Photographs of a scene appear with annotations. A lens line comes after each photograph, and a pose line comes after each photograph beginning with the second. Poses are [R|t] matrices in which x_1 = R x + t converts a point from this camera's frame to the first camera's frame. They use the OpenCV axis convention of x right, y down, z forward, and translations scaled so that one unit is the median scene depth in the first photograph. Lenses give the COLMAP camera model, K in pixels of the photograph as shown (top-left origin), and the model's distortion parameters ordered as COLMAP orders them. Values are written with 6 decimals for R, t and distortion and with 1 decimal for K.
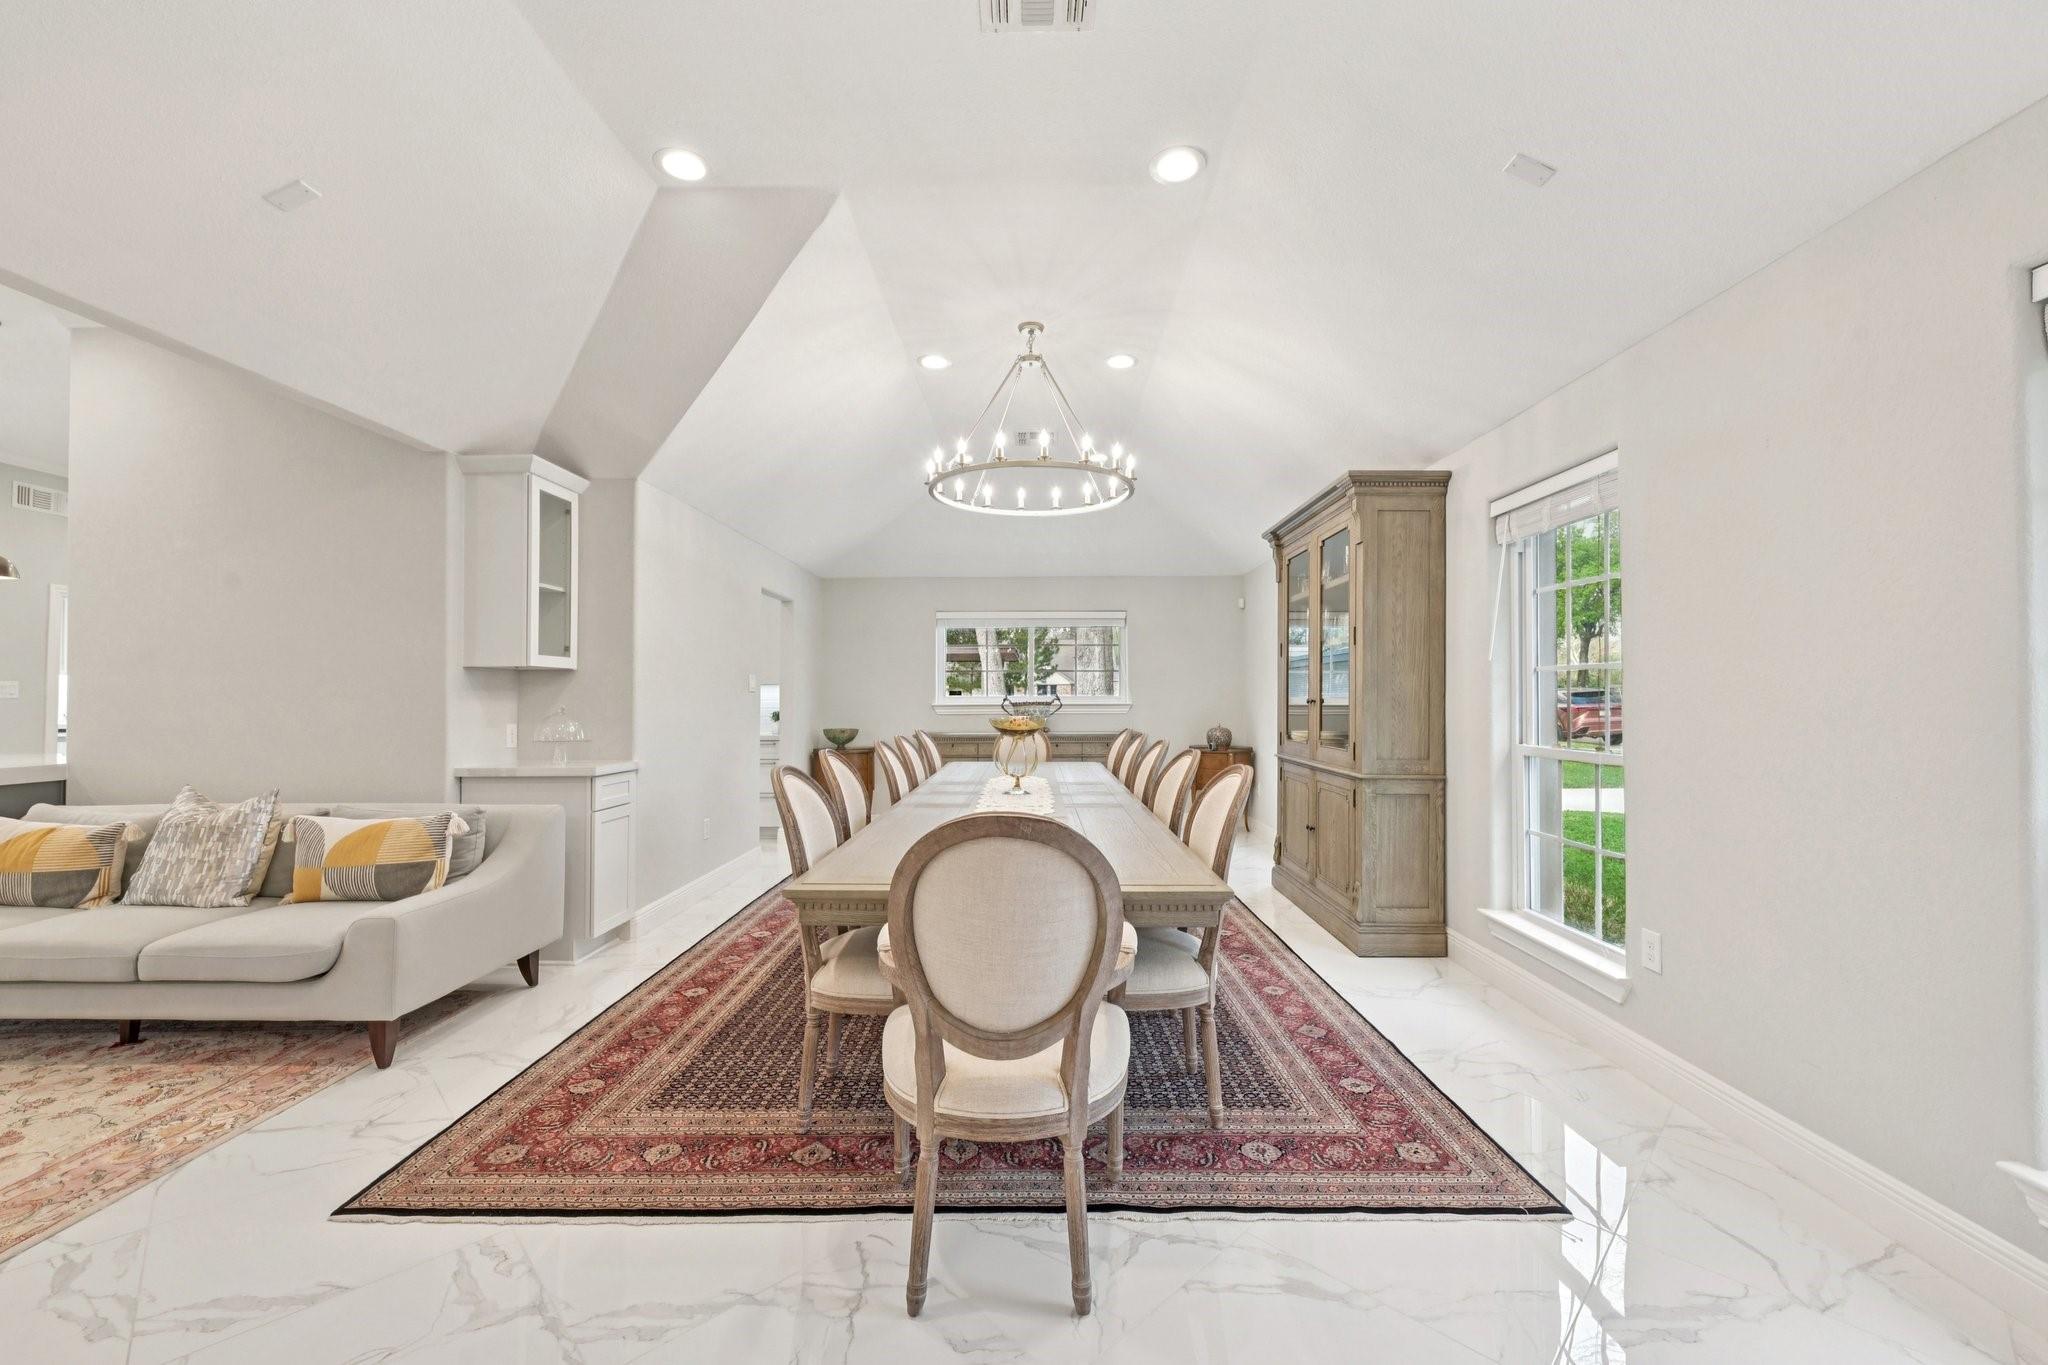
lens RADIAL K [[810.7, 0, 1026.8], [0, 810.7, 690.6], [0, 0, 1]] dist [-0.000121, -0.000352]
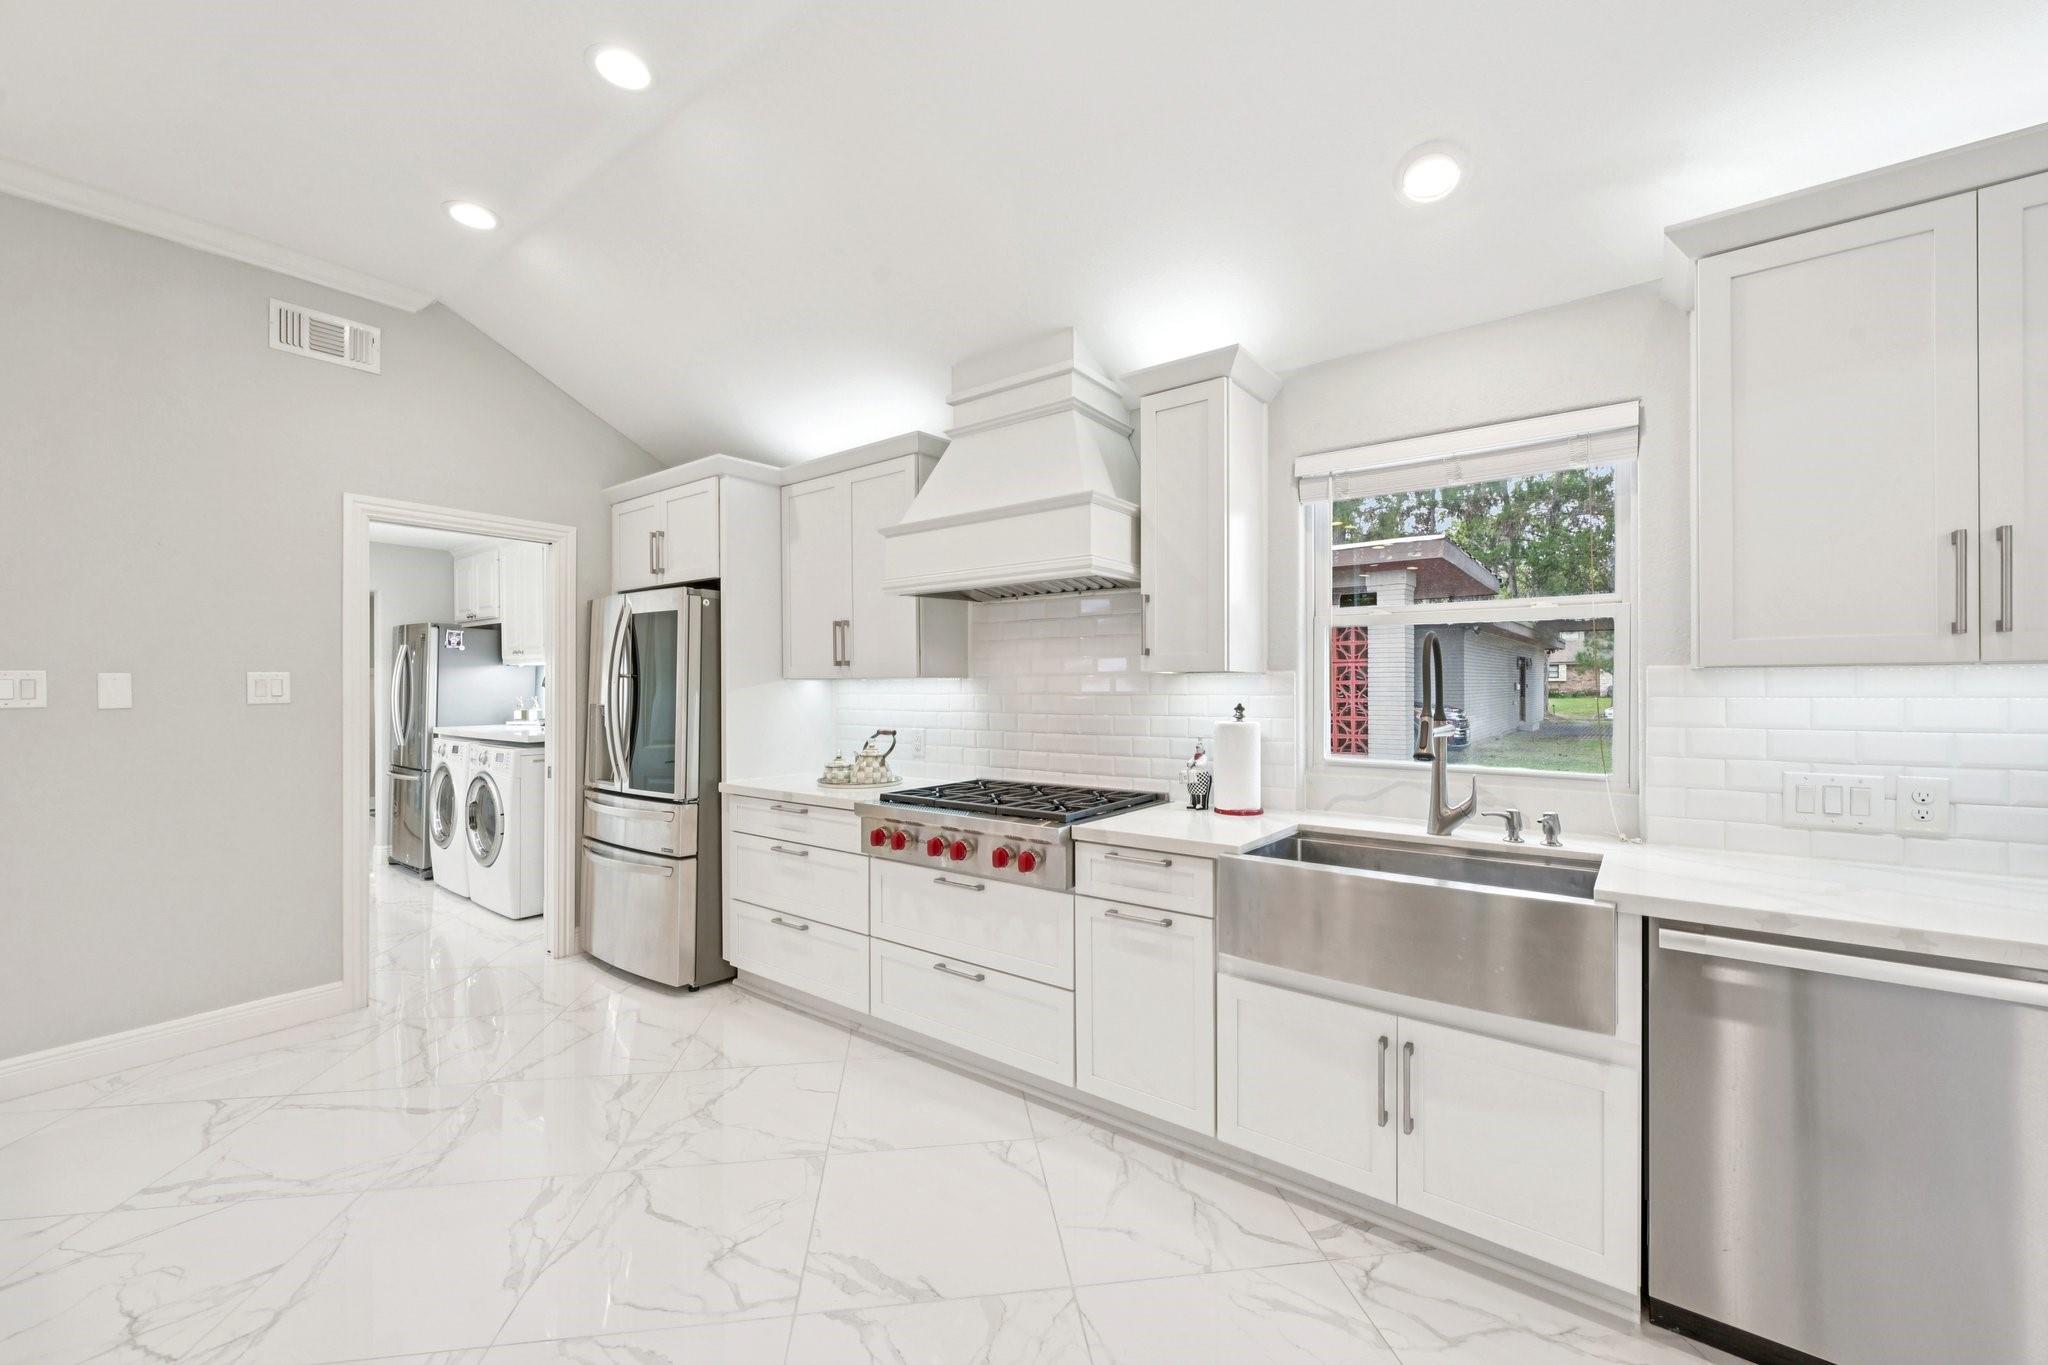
lens RADIAL K [[810.7, 0, 1026.8], [0, 810.7, 690.6], [0, 0, 1]] dist [-0.000121, -0.000352]
pose [[0.798503, 0.000037, -0.601991, -0.516309], [0.009476, 0.999875, 0.012630, -0.000831], [0.601917, -0.015790, 0.798403, 0.852654]]
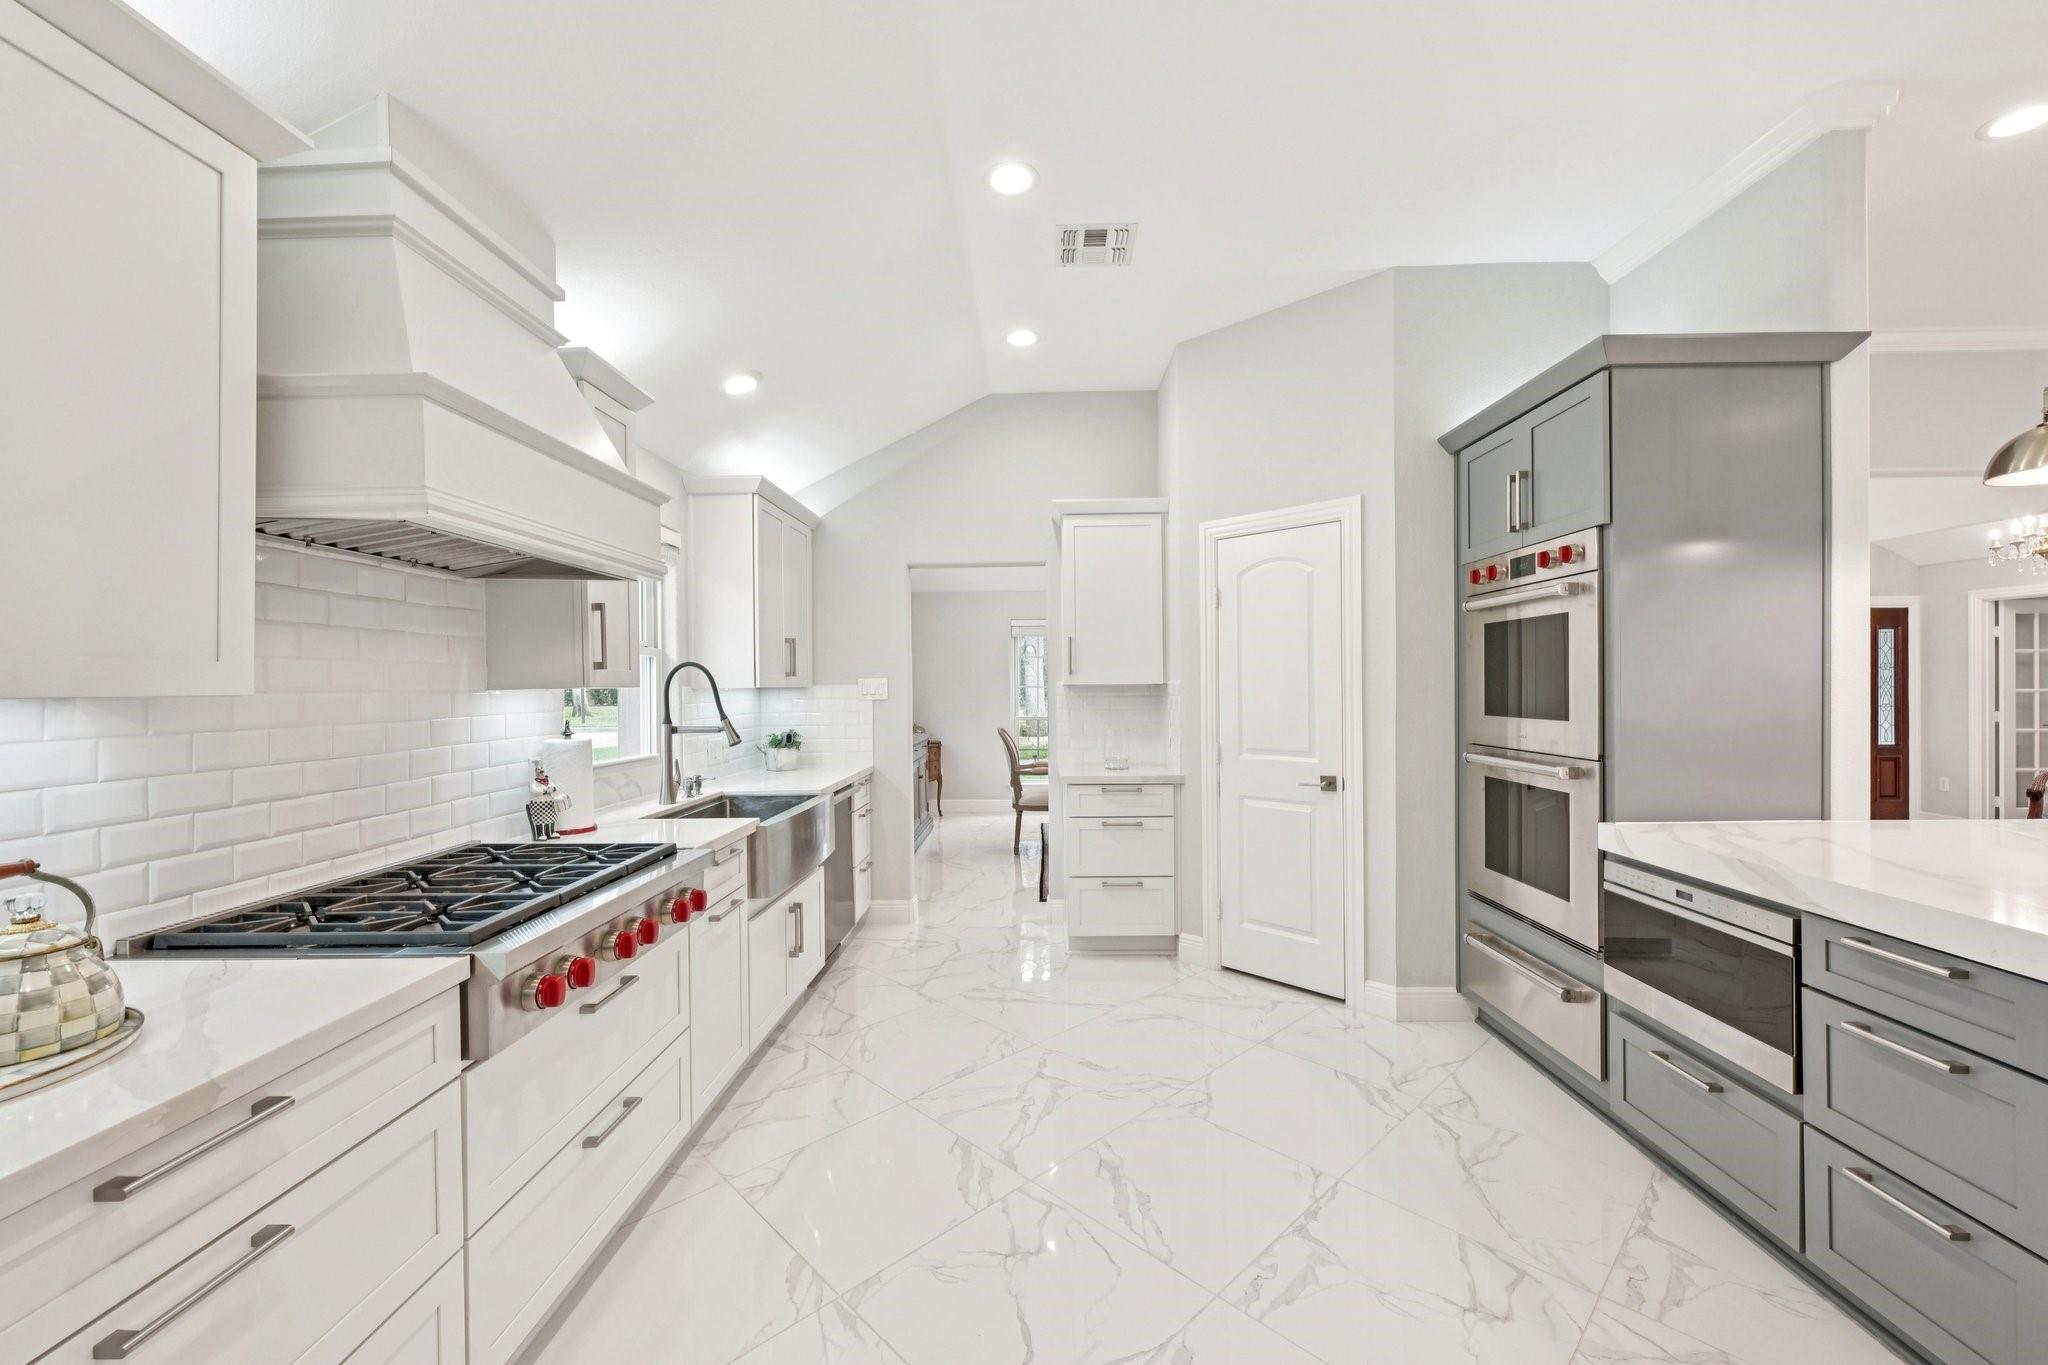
lens RADIAL K [[810.7, 0, 1026.8], [0, 810.7, 690.6], [0, 0, 1]] dist [-0.000121, -0.000352]
pose [[0.017539, -0.009269, 0.999803, -1.137323], [0.004585, 0.999947, 0.009190, -0.006303], [-0.999836, 0.004423, 0.017580, 1.025959]]
